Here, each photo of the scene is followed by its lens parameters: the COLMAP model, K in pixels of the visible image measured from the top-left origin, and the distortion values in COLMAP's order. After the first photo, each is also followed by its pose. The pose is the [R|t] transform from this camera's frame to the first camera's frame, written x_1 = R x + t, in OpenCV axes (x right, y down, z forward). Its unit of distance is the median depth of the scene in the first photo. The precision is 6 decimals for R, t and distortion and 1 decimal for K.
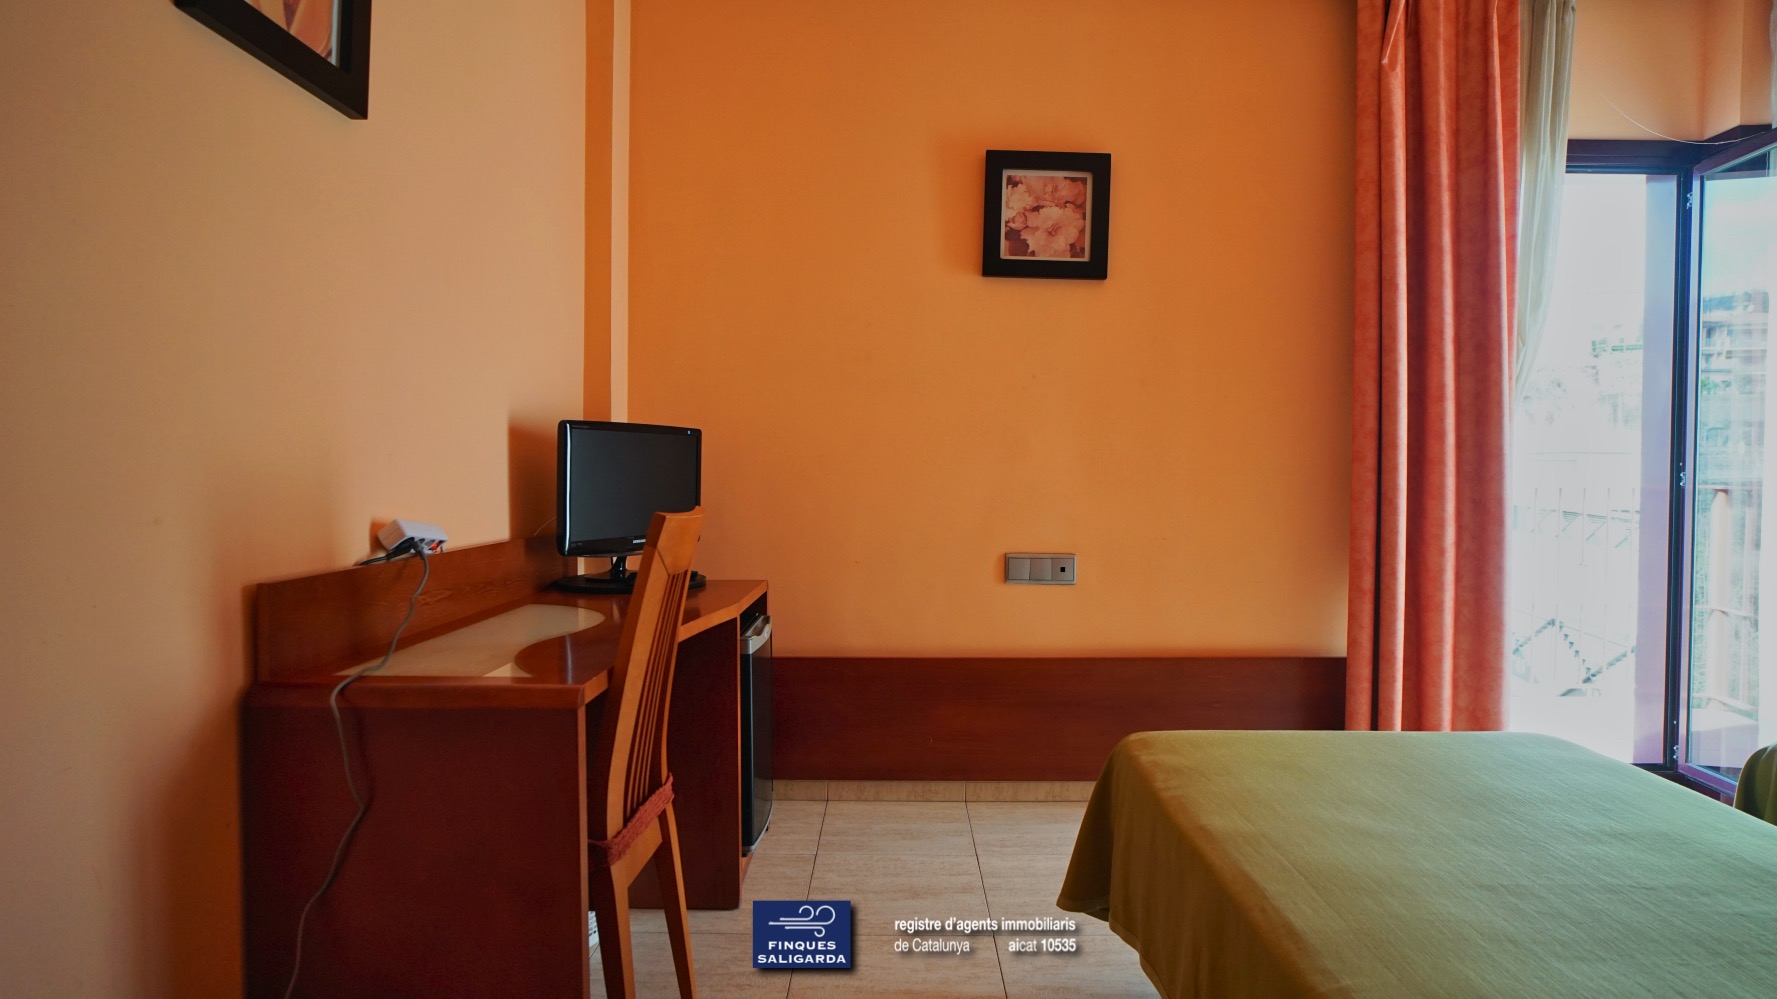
lens RADIAL K [[913.7, 0, 900.5], [0, 913.7, 498.6], [0, 0, 1]] dist [-0.047192, 0.020036]
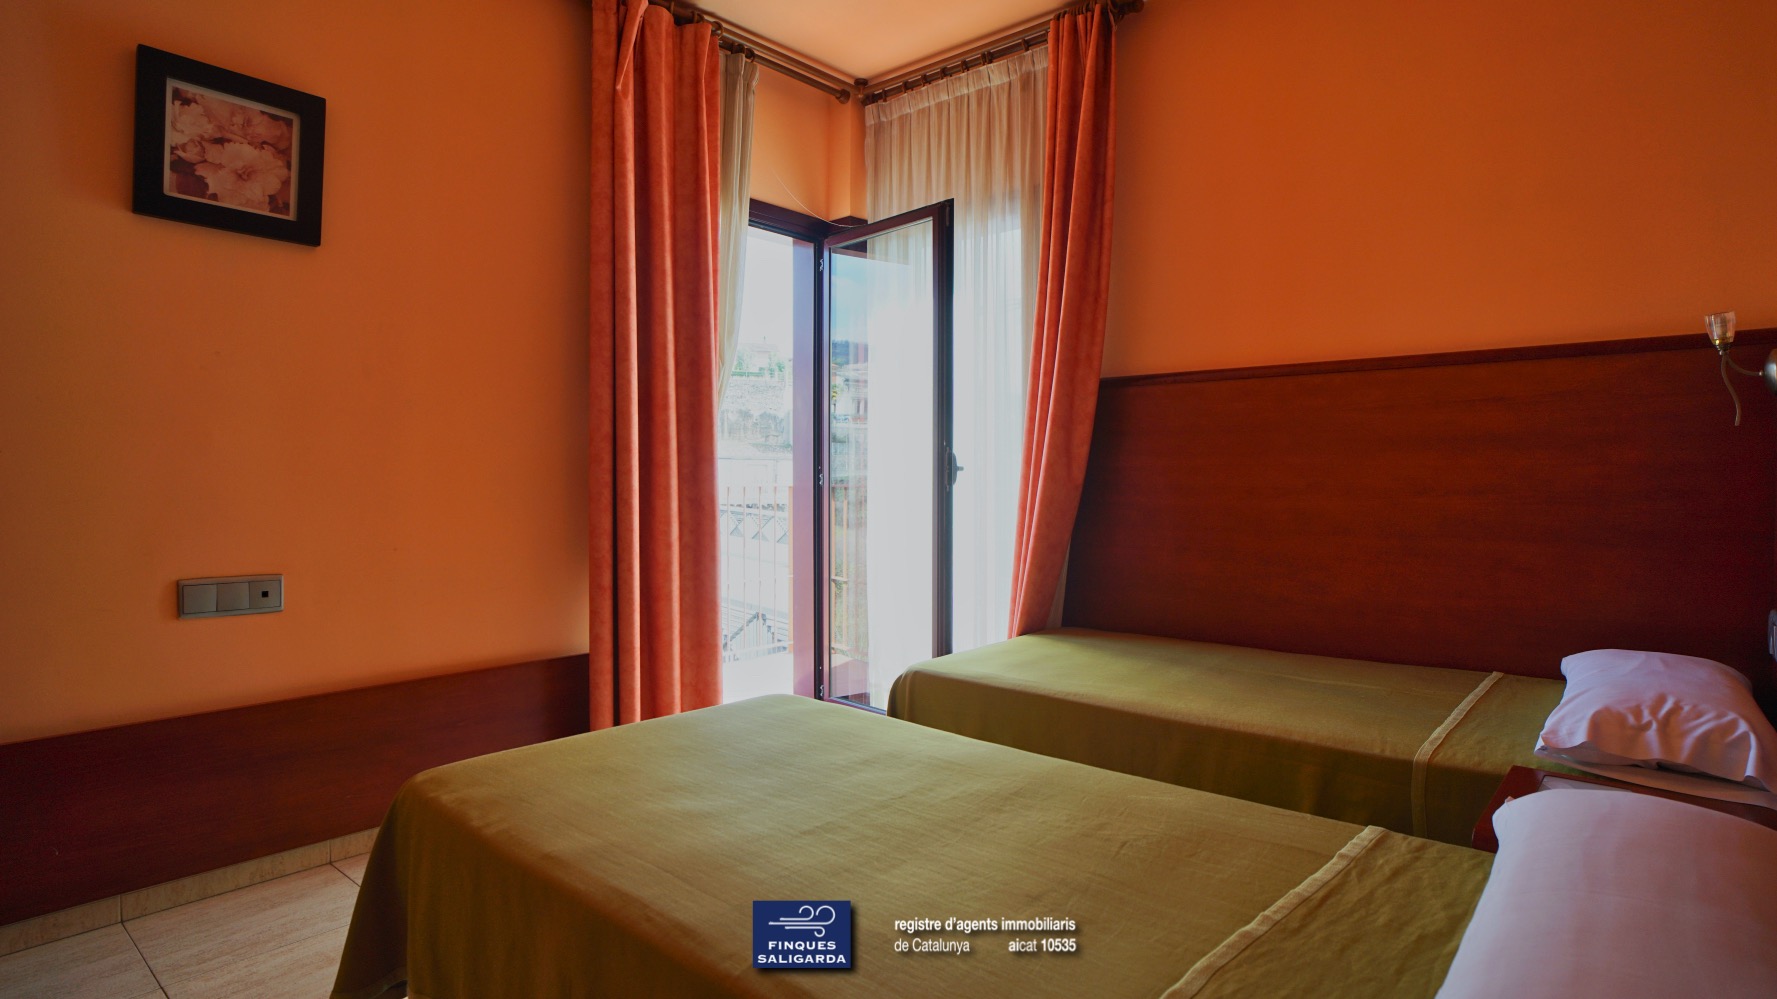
lens RADIAL K [[913.7, 0, 895.8], [0, 913.7, 497.2], [0, 0, 1]] dist [-0.047192, 0.020036]
pose [[0.656103, -0.018403, 0.754447, -0.055857], [0.021649, 0.999750, 0.005559, -0.000991], [-0.754360, 0.012686, 0.656338, 0.051969]]
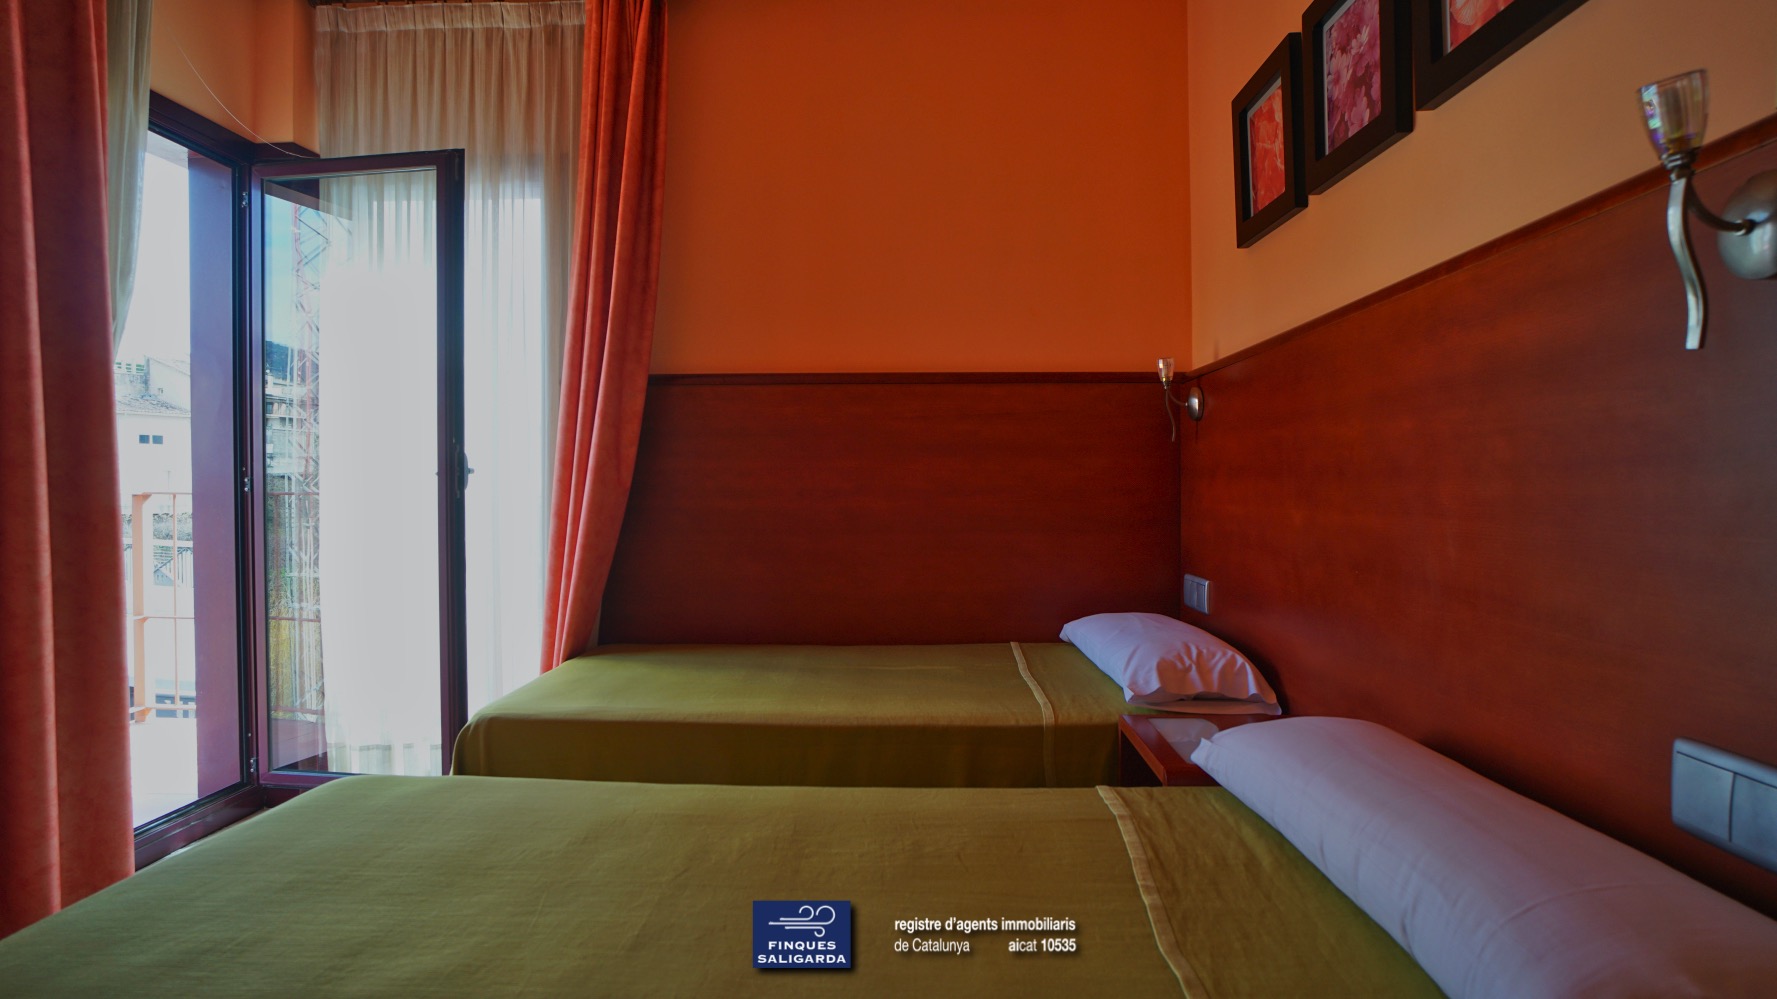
lens RADIAL K [[913.7, 0, 905.4], [0, 913.7, 498.1], [0, 0, 1]] dist [-0.047192, 0.020036]
pose [[0.034384, -0.020965, 0.999189, -0.079949], [0.029438, 0.999367, 0.019956, -0.006106], [-0.998975, 0.028728, 0.034979, 0.262878]]
